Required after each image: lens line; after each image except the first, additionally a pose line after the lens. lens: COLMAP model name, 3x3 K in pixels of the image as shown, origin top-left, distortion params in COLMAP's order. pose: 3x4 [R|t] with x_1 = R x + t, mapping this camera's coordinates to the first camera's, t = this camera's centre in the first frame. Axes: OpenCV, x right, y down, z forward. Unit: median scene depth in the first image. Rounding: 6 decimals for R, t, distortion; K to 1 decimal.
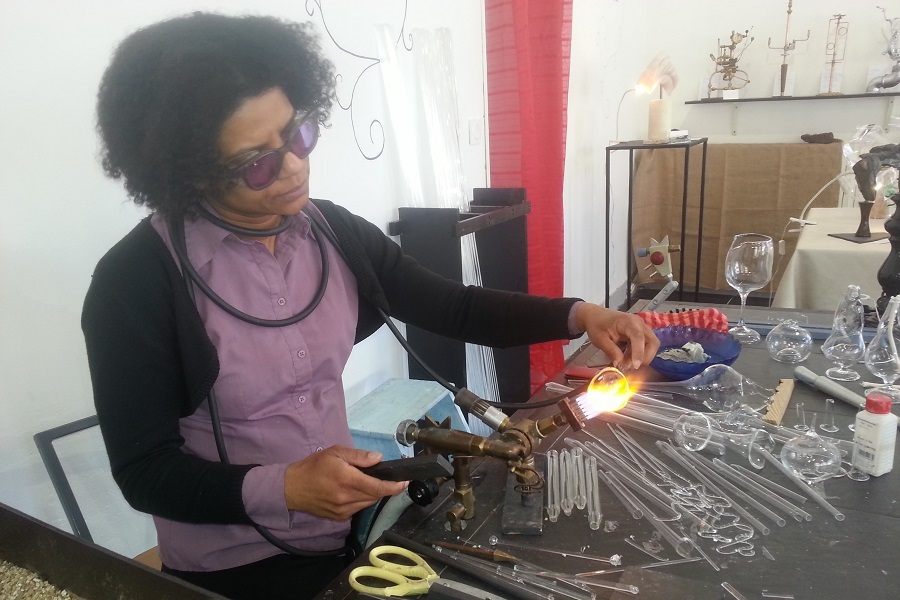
lens RADIAL K [[712.5, 0, 450.1], [0, 712.5, 344.6], [0, 0, 1]] dist [0.060135, -0.178072]
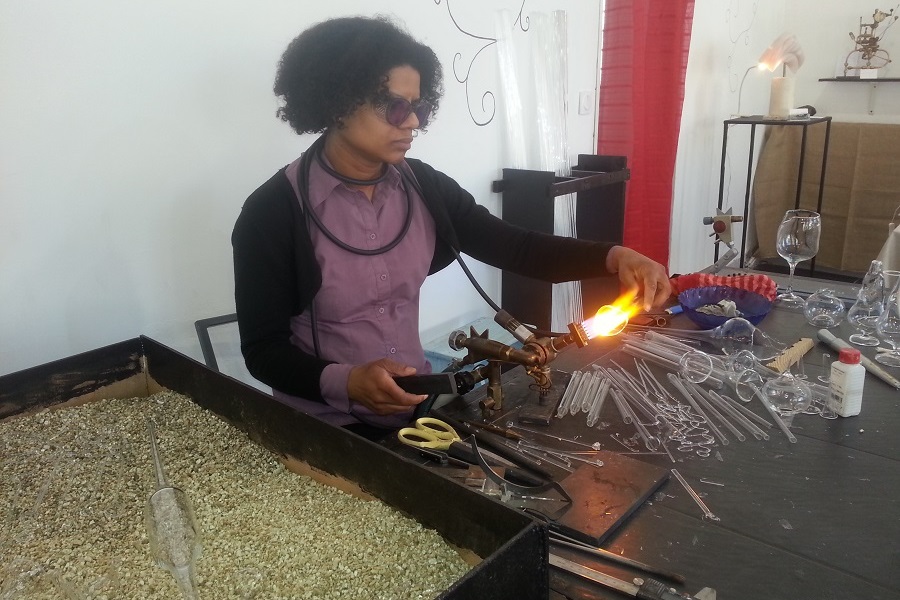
lens RADIAL K [[720.4, 0, 450.0], [0, 720.4, 300.0], [0, 0, 1]] dist [-0.013236, -0.060606]
pose [[0.979630, 0.086214, -0.181362, 0.111667], [-0.087266, 0.996183, 0.002186, 0.033160], [0.180859, 0.013685, 0.983414, -0.212985]]
